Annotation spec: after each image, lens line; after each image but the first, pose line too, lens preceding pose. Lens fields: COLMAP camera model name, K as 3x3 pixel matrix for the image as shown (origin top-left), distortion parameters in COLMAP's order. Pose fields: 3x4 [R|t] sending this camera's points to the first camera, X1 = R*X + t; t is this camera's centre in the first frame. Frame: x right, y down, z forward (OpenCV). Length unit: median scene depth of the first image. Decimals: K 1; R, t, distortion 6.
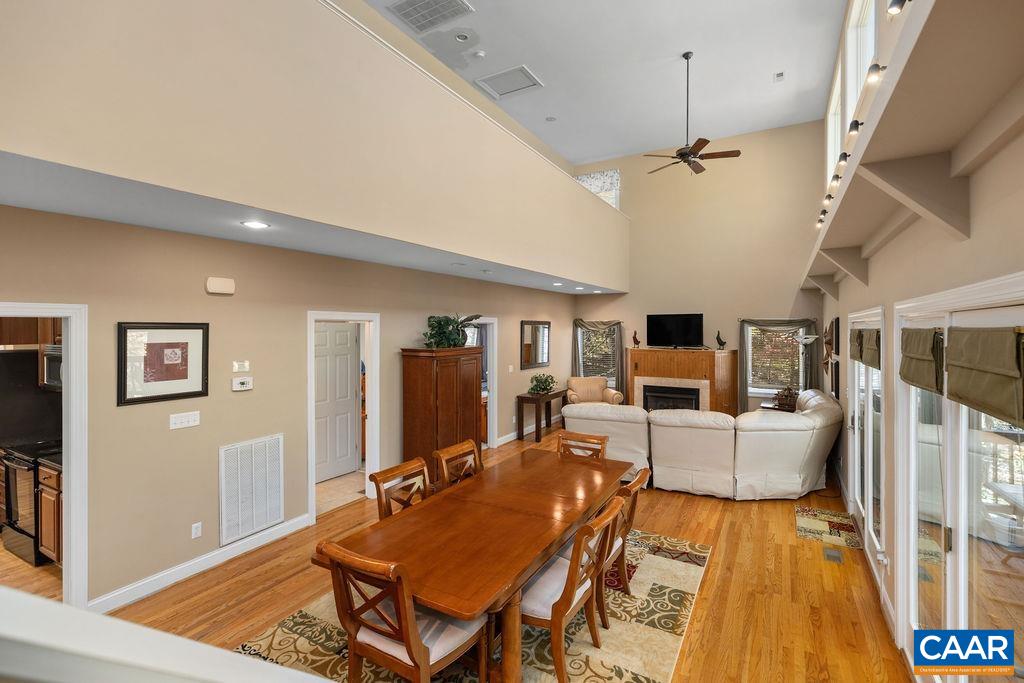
lens RADIAL K [[460.3, 0, 512.5], [0, 460.3, 336.5], [0, 0, 1]] dist [0.007307, -0.000292]
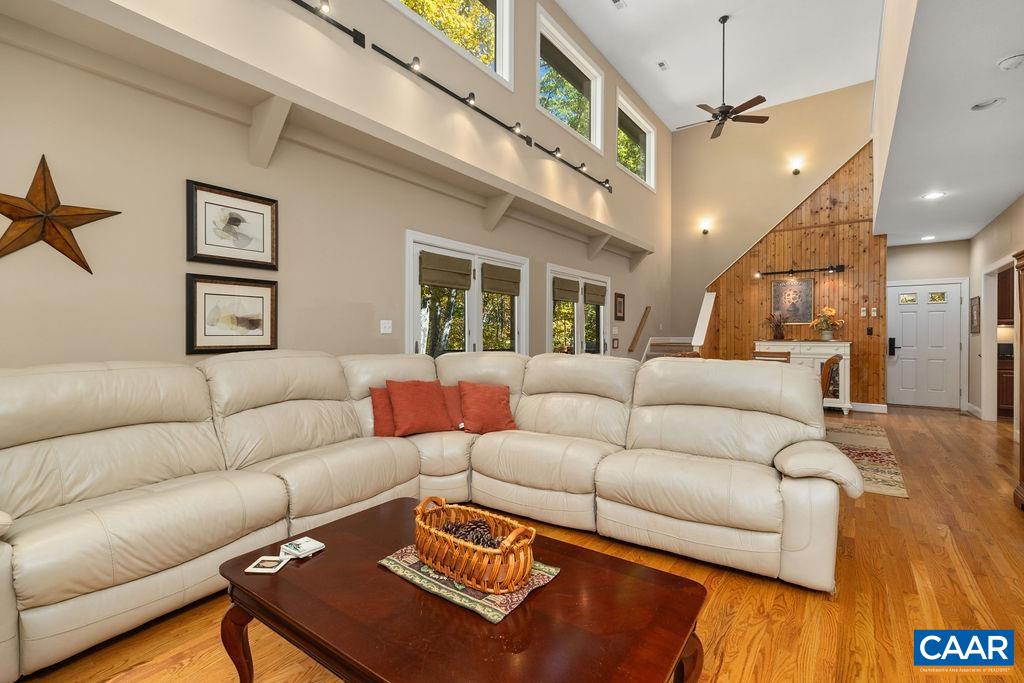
lens RADIAL K [[460.3, 0, 512.5], [0, 460.3, 336.5], [0, 0, 1]] dist [0.007307, -0.000292]
pose [[-0.993249, -0.001655, 0.115994, 0.584337], [0.000530, 0.999823, 0.018804, 0.174900], [-0.116005, 0.018738, -0.993072, 2.425888]]
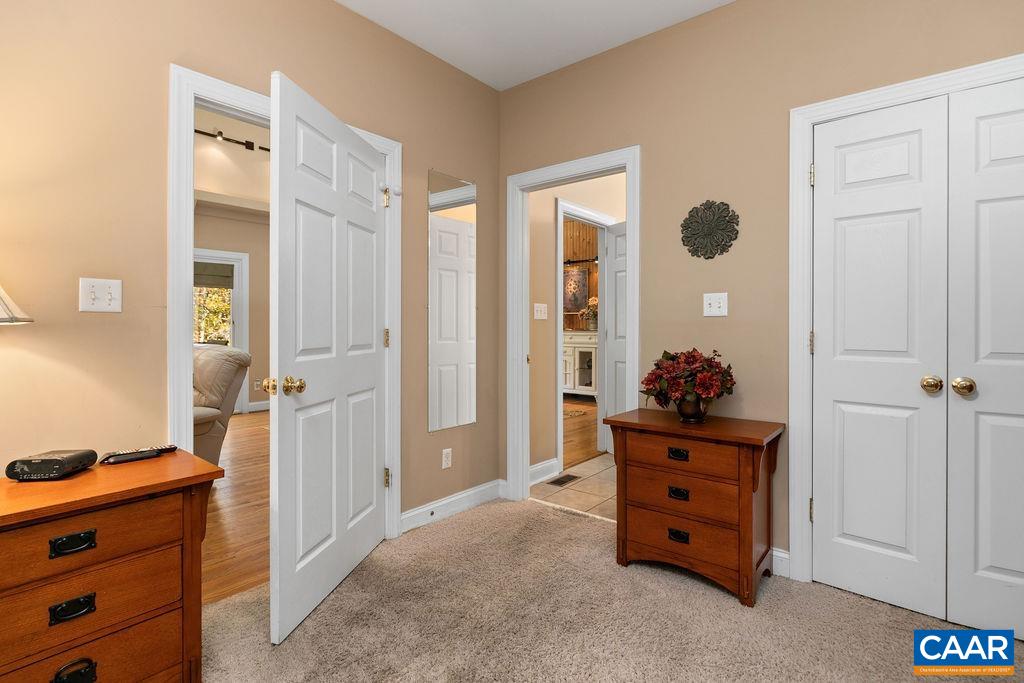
lens RADIAL K [[506.3, 0, 510.9], [0, 506.3, 325.9], [0, 0, 1]] dist [-0.003014, -0.000442]
pose [[-0.986509, 0.001200, 0.163705, -0.528070], [0.003865, 0.999865, 0.015957, 0.176568], [-0.163664, 0.016374, -0.986380, 2.535868]]
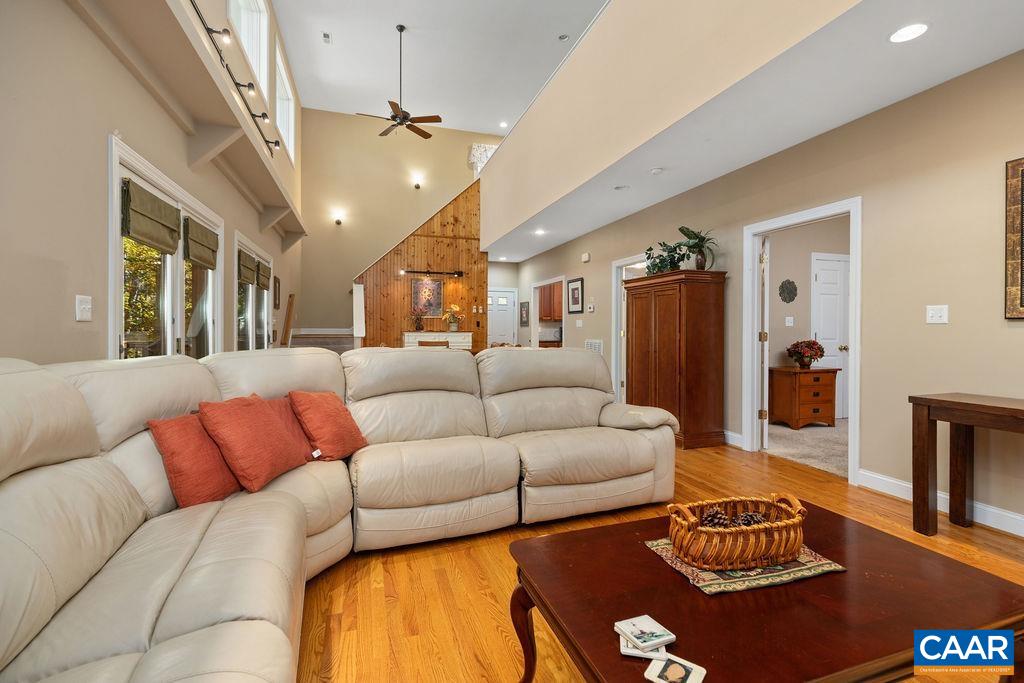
lens RADIAL K [[462.7, 0, 512.6], [0, 462.7, 328.0], [0, 0, 1]] dist [0.004601, 0.000162]
pose [[-0.668235, -0.004407, -0.743938, 1.082169], [-0.017678, 0.999794, 0.009957, 0.182732], [0.743741, 0.019805, -0.668175, 2.168534]]
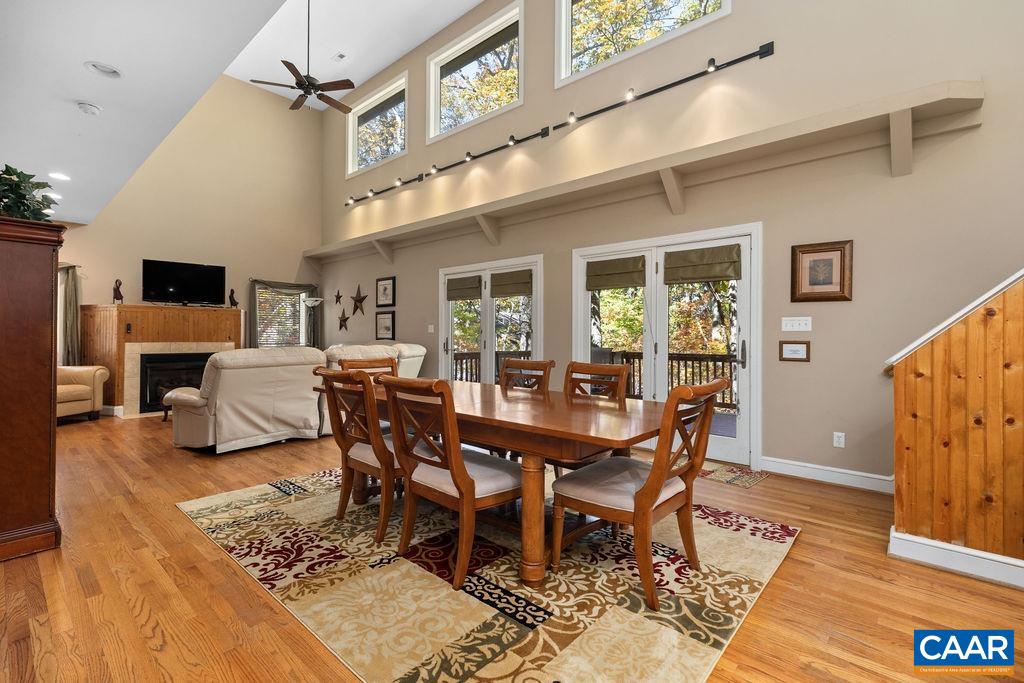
lens RADIAL K [[460.3, 0, 512.5], [0, 460.3, 336.5], [0, 0, 1]] dist [0.007307, -0.000292]
pose [[0.202337, -0.001676, 0.979315, -0.770220], [0.011836, 0.999930, -0.000734, 0.208251], [-0.979244, 0.011740, 0.202342, 0.673302]]
